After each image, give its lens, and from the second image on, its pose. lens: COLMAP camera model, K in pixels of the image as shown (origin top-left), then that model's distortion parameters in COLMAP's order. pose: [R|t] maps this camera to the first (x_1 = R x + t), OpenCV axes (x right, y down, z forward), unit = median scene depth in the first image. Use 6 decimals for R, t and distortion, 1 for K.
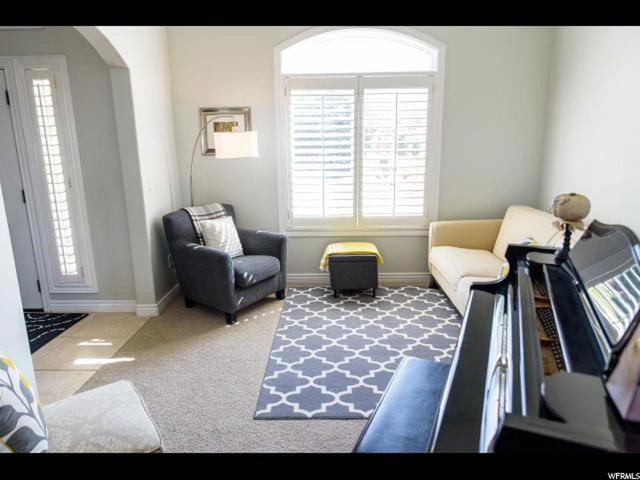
lens RADIAL K [[424.7, 0, 316.5], [0, 424.7, 239.7], [0, 0, 1]] dist [-0.007054, 0.001947]
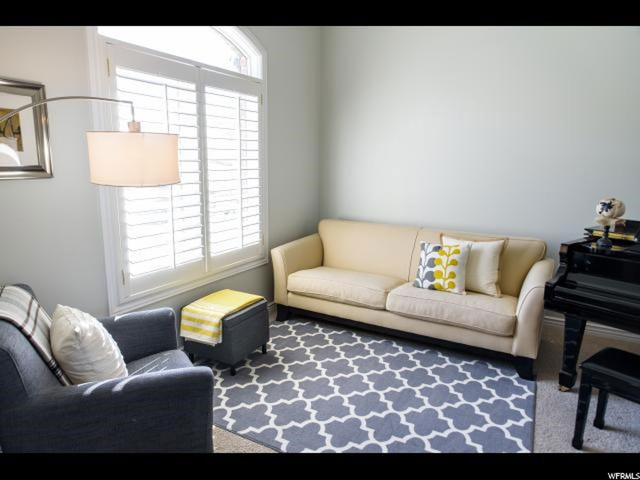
lens RADIAL K [[424.7, 0, 318.4], [0, 424.7, 241.3], [0, 0, 1]] dist [-0.007054, 0.001947]
pose [[0.472415, -0.151428, 0.868270, -0.472612], [0.185212, 0.980190, 0.070176, -0.105709], [-0.861696, 0.127662, 0.491103, 0.502985]]
